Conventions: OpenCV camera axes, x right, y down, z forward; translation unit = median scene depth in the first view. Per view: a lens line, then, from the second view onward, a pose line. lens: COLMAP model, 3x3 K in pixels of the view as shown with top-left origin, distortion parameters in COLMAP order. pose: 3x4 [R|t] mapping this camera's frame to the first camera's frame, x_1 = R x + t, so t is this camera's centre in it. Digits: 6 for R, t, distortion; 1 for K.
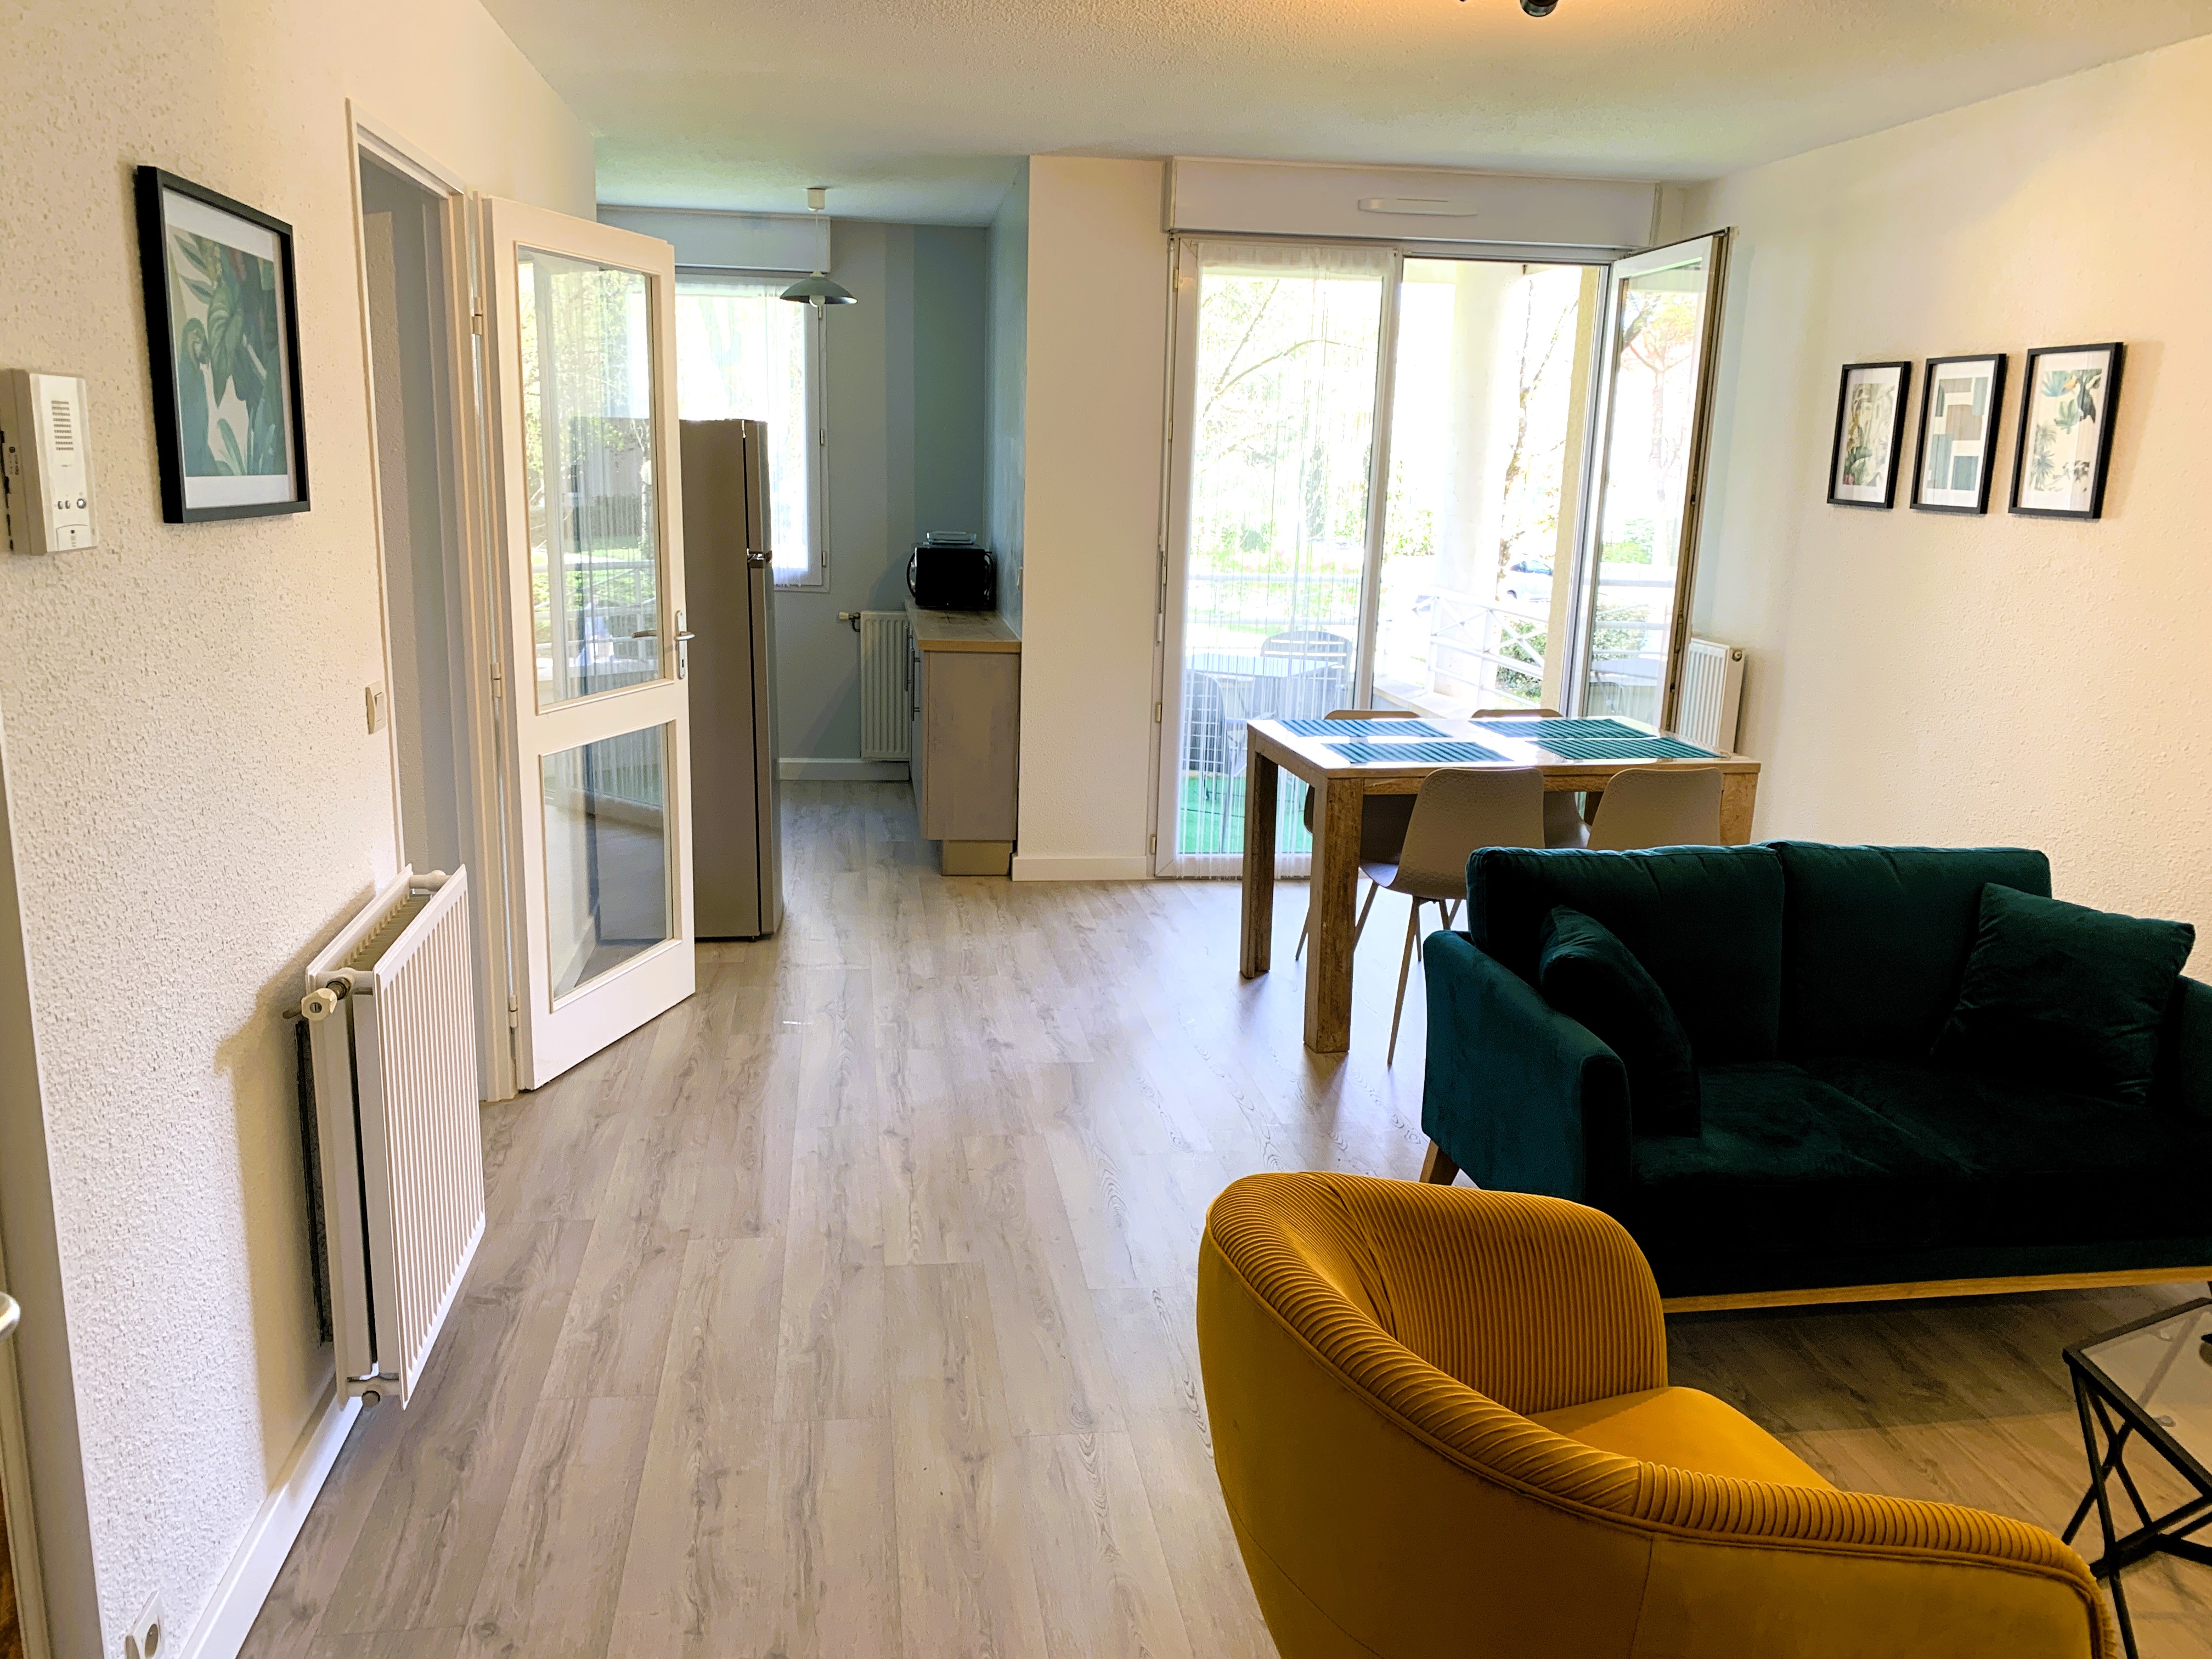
lens RADIAL K [[1682.4, 0, 1098.8], [0, 1682.4, 826.7], [0, 0, 1]] dist [0.043971, -0.038806]
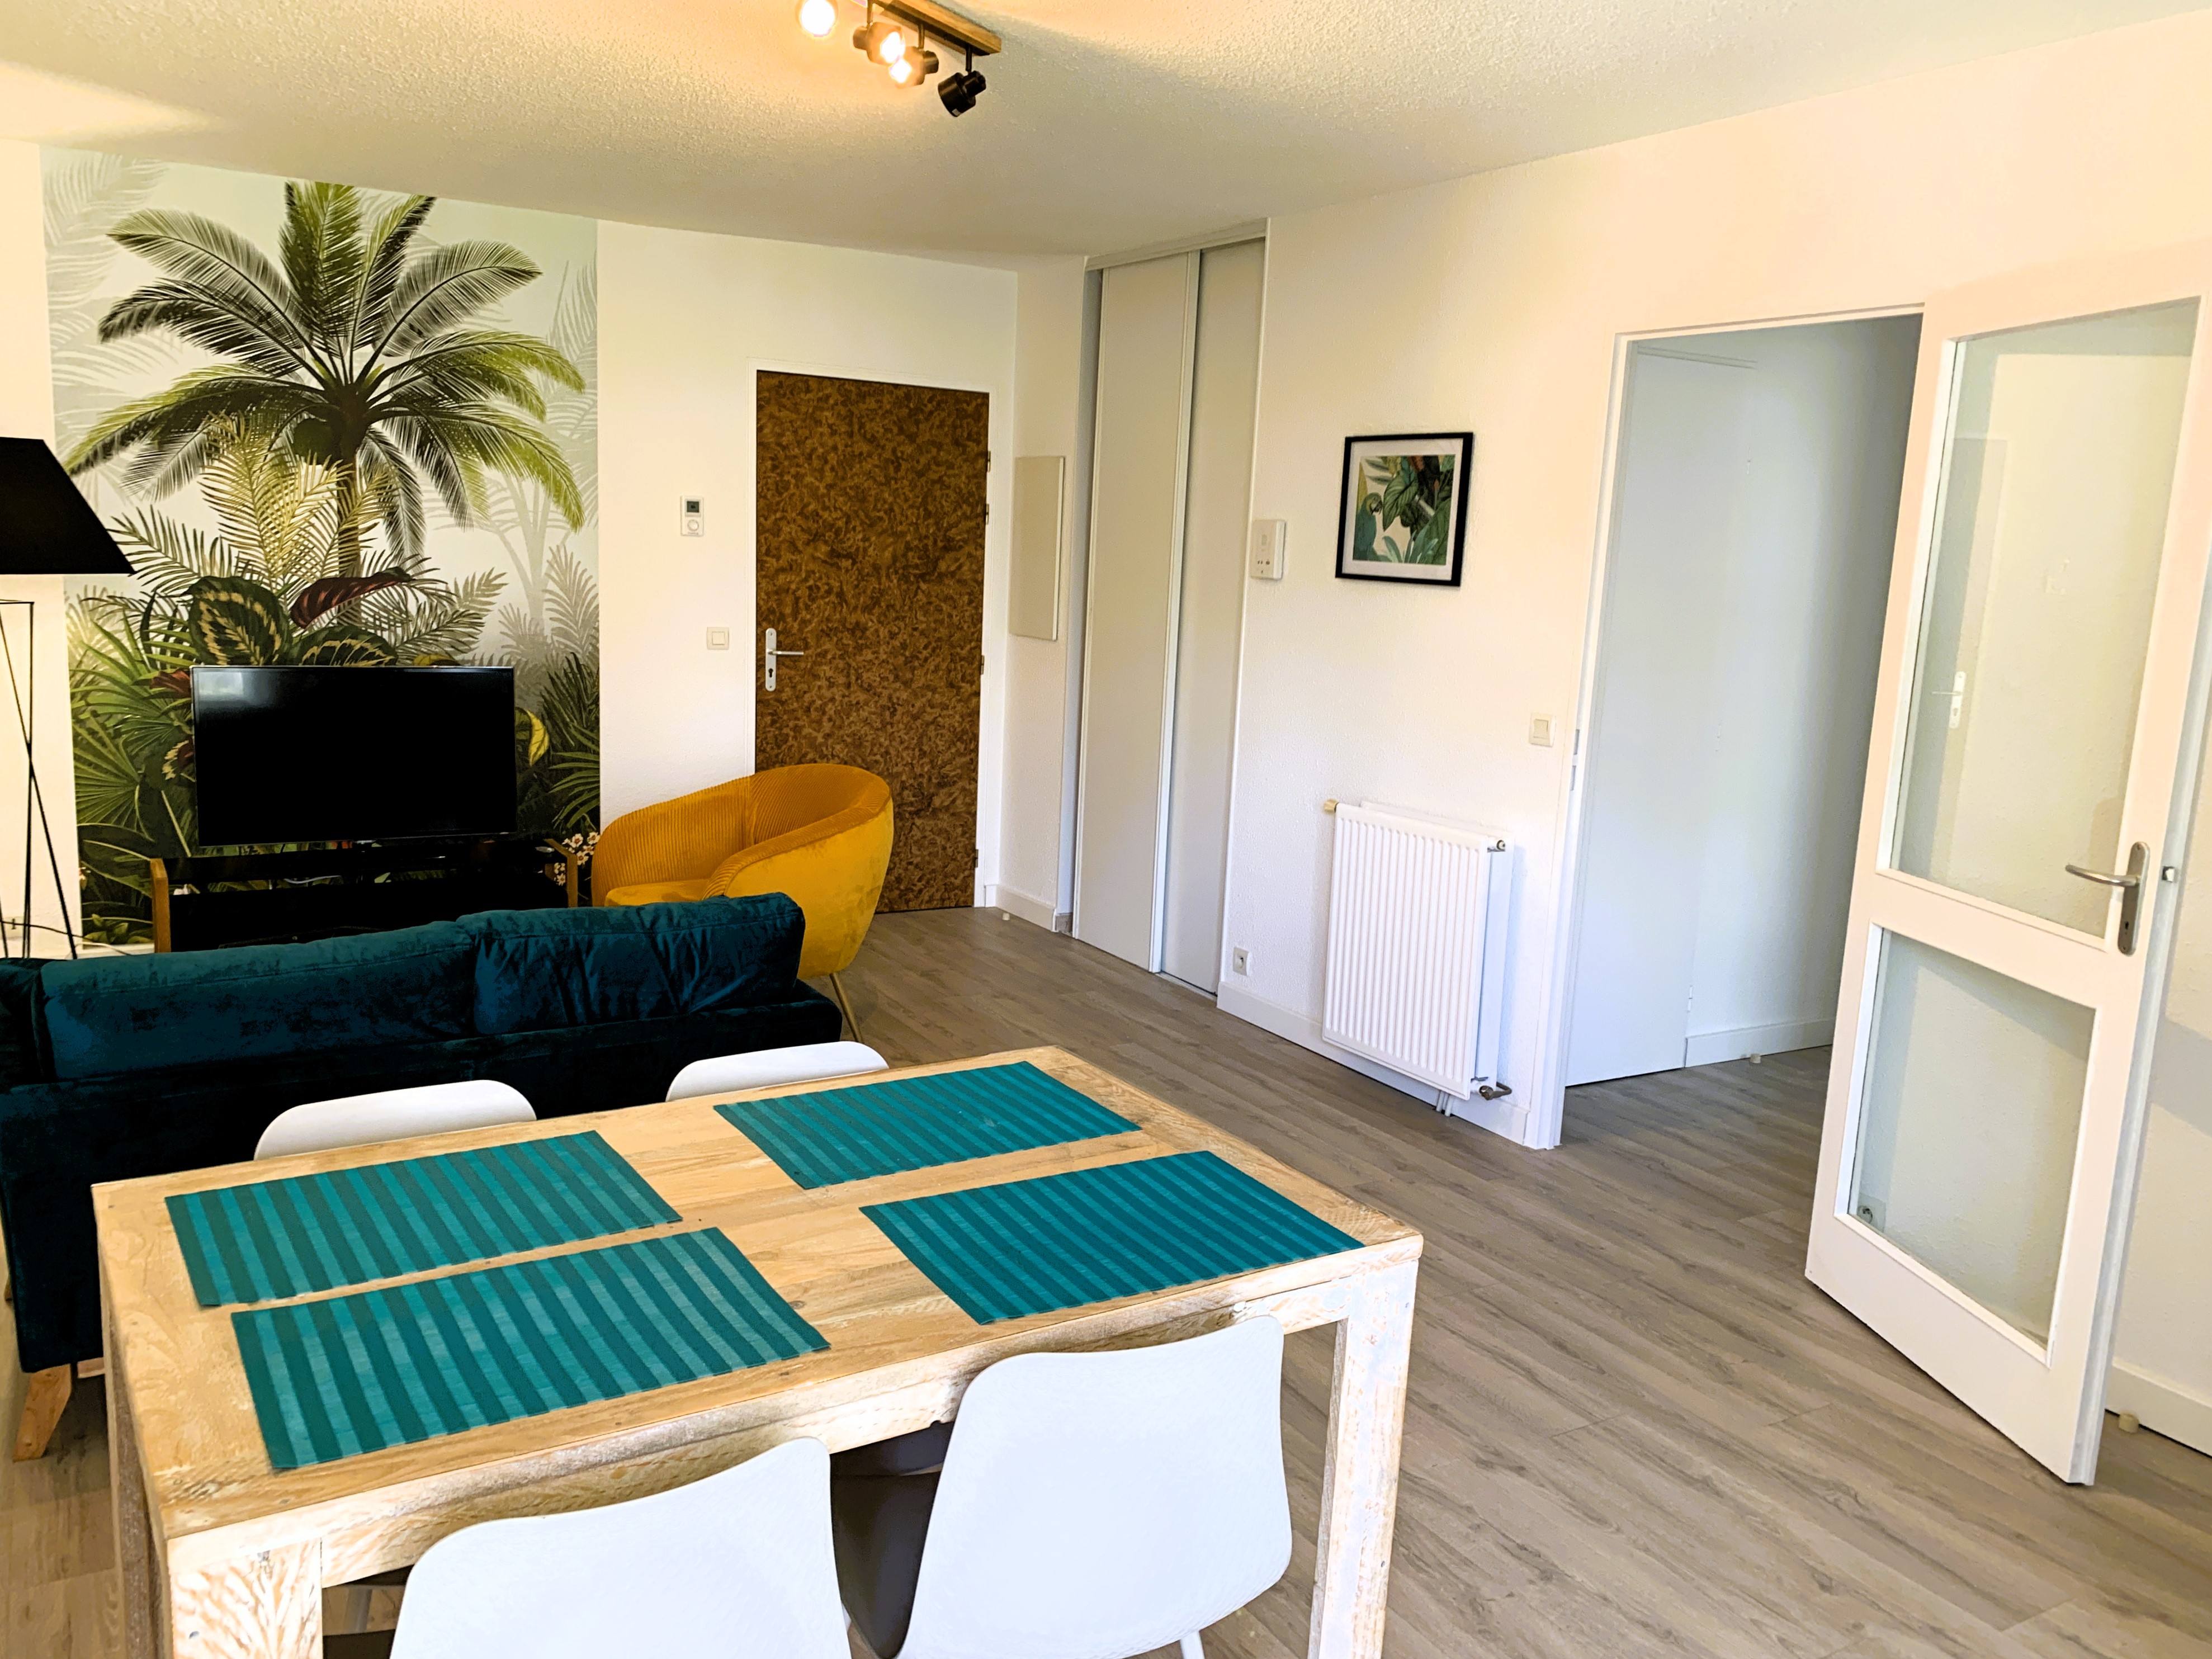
lens RADIAL K [[1682.4, 0, 1100.4], [0, 1682.4, 826.2], [0, 0, 1]] dist [0.043971, -0.038806]
pose [[-0.919757, -0.005437, -0.392450, 0.555631], [-0.154262, 0.924442, 0.348725, -0.490794], [0.360902, 0.381283, -0.851101, 2.356220]]
